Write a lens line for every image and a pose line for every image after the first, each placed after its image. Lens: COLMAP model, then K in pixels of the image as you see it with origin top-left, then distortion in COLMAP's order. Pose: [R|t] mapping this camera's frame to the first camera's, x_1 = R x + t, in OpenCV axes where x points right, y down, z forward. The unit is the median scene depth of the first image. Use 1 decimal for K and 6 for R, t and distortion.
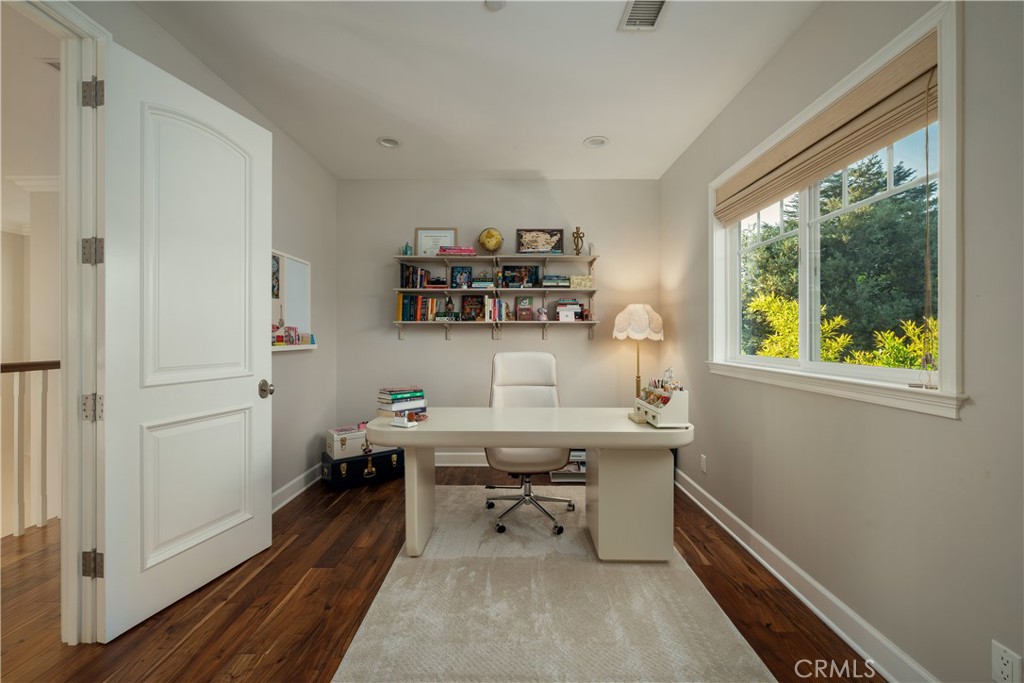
lens RADIAL K [[415.9, 0, 509.2], [0, 415.9, 338.6], [0, 0, 1]] dist [-0.000034, -0.000013]
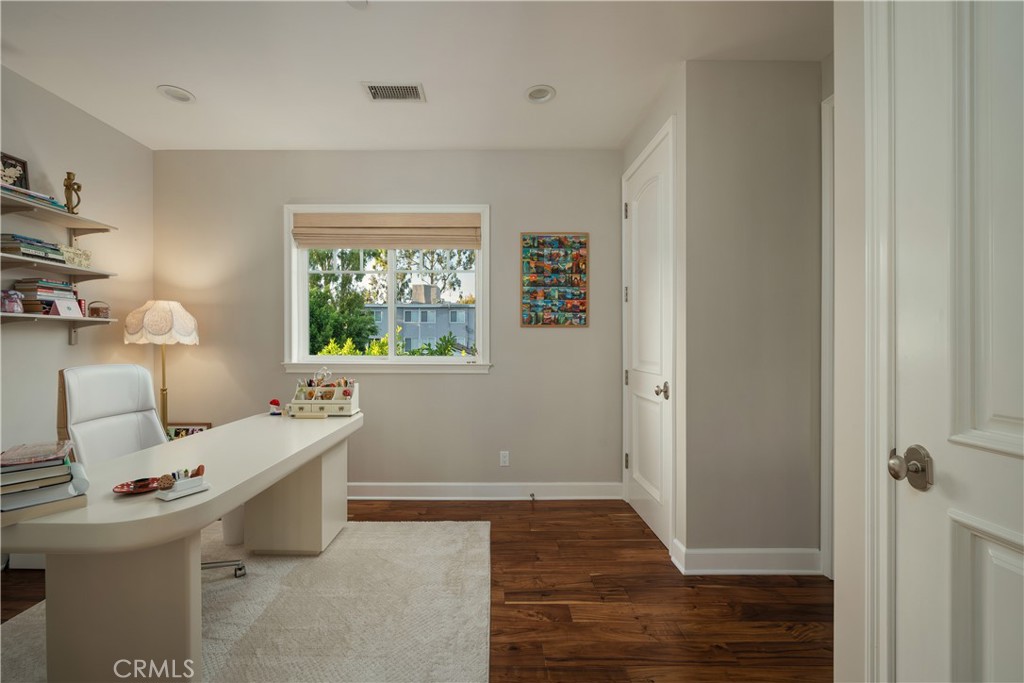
lens RADIAL K [[422.5, 0, 497.4], [0, 422.5, 346.6], [0, 0, 1]] dist [-0.001182, -0.000196]
pose [[-0.023704, -0.013762, 0.999624, -0.576772], [0.003265, 0.999899, 0.013844, -0.002532], [-0.999714, 0.003592, -0.023657, 0.389369]]
